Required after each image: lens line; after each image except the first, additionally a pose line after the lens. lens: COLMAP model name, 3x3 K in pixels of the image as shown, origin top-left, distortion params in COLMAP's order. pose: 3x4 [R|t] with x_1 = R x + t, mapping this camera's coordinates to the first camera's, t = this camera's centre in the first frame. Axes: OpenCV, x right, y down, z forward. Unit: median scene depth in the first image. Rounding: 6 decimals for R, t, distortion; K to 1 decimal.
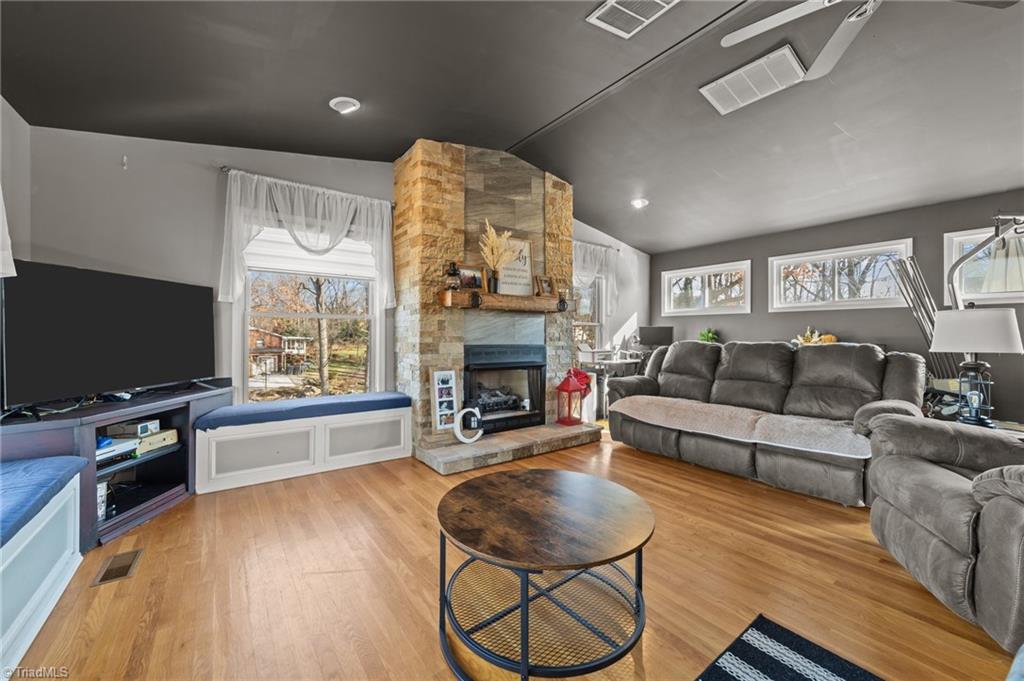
lens RADIAL K [[388.9, 0, 513.3], [0, 388.9, 334.8], [0, 0, 1]] dist [-0.001036, 0.000835]
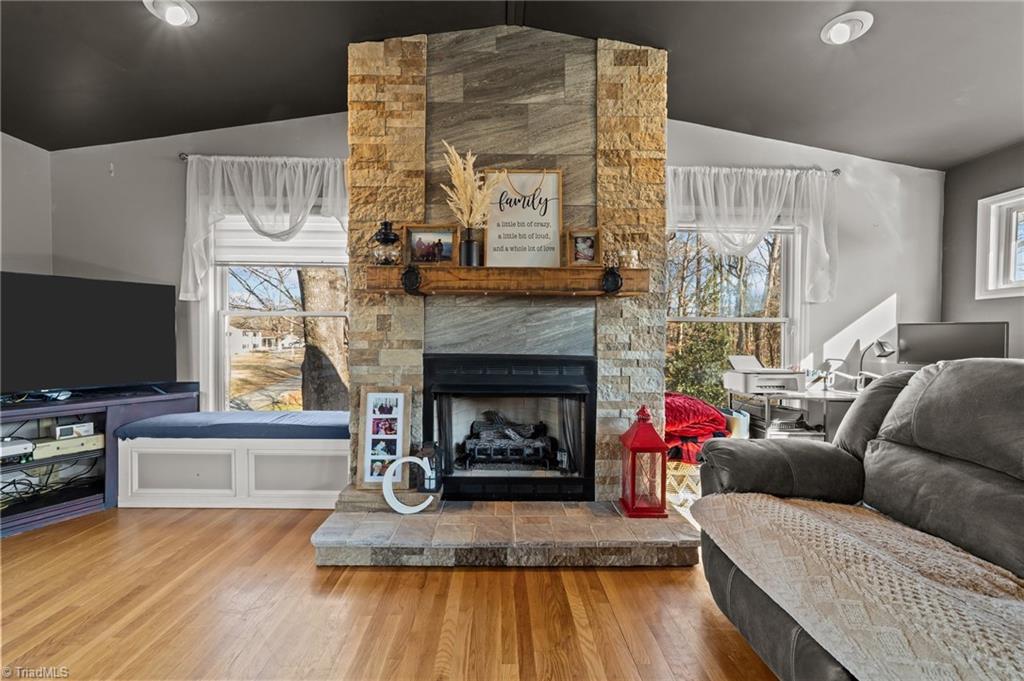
lens RADIAL K [[388.9, 0, 510.5], [0, 388.9, 342.3], [0, 0, 1]] dist [-0.001036, 0.000835]
pose [[0.817529, 0.010006, -0.575801, 0.327289], [-0.006297, 0.999945, 0.008436, 0.001673], [0.575853, -0.003270, 0.817546, 0.526016]]
